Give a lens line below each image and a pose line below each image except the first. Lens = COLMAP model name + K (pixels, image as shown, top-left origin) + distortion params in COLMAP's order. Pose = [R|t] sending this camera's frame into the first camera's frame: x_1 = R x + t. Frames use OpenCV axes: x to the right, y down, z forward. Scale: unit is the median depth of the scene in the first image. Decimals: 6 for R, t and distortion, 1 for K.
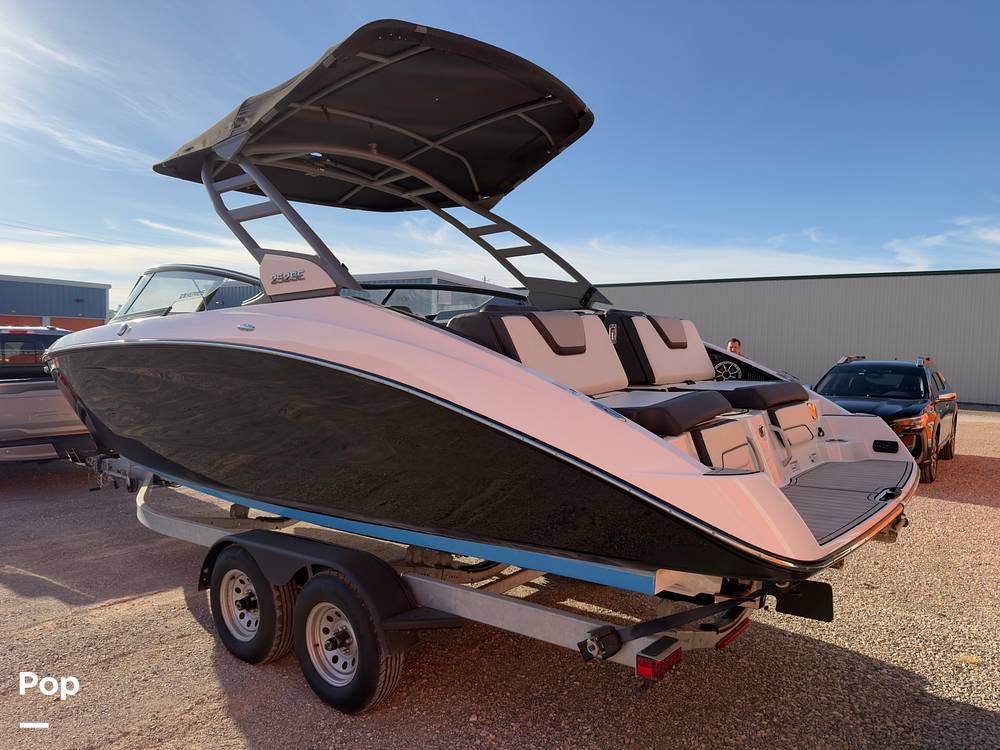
lens RADIAL K [[710.2, 0, 500.0], [0, 710.2, 375.0], [0, 0, 1]] dist [0.088972, -0.110199]
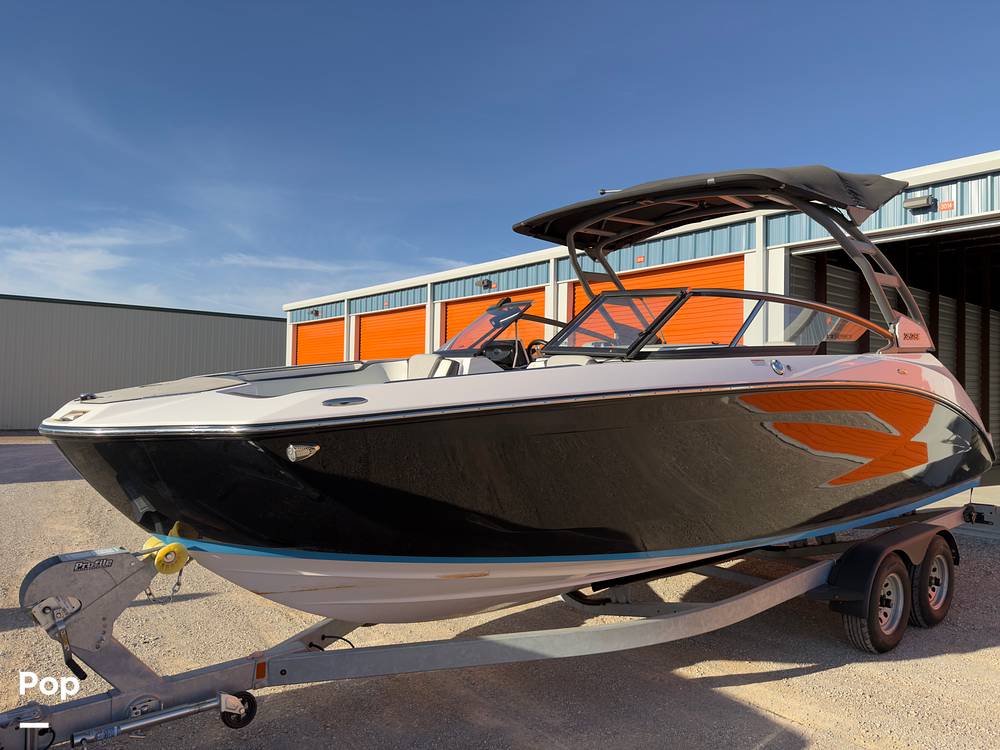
lens RADIAL K [[710.2, 0, 500.0], [0, 710.2, 375.0], [0, 0, 1]] dist [0.088972, -0.110199]
pose [[0.178407, 0.004256, 0.983948, -1.133239], [0.031836, 0.999442, -0.010096, -0.046437], [-0.983442, 0.033126, 0.178172, 0.969710]]
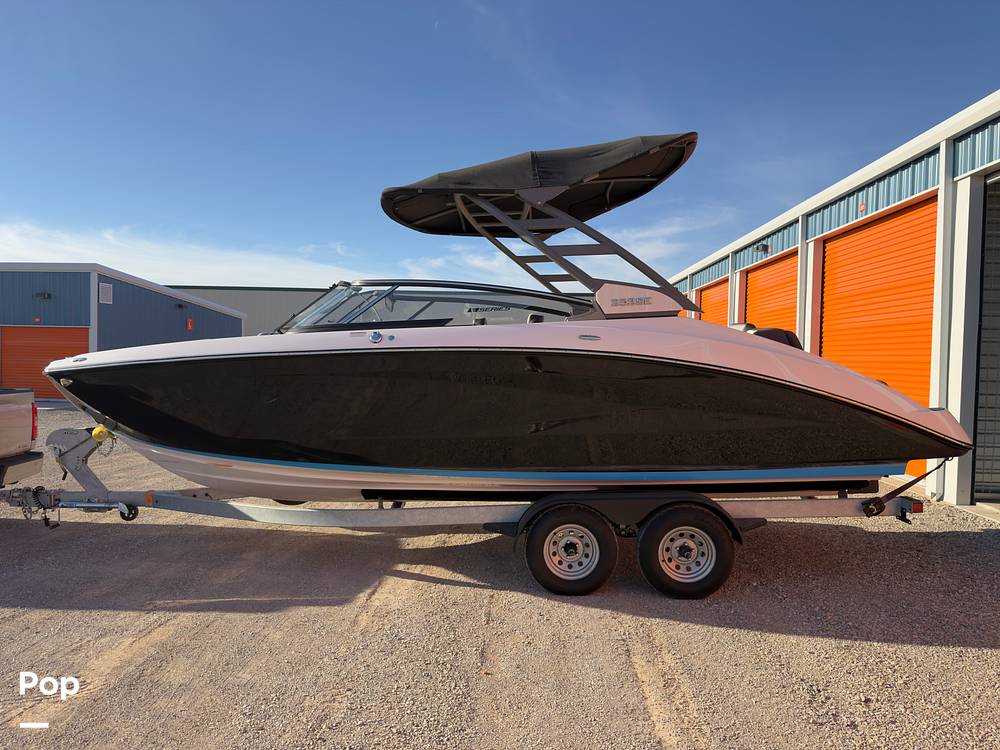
lens RADIAL K [[710.2, 0, 500.0], [0, 710.2, 375.0], [0, 0, 1]] dist [0.088972, -0.110199]
pose [[0.799606, -0.025376, 0.599988, -0.837727], [0.029765, 0.999554, 0.002607, -0.003381], [-0.599787, 0.015774, 0.800004, 0.035355]]
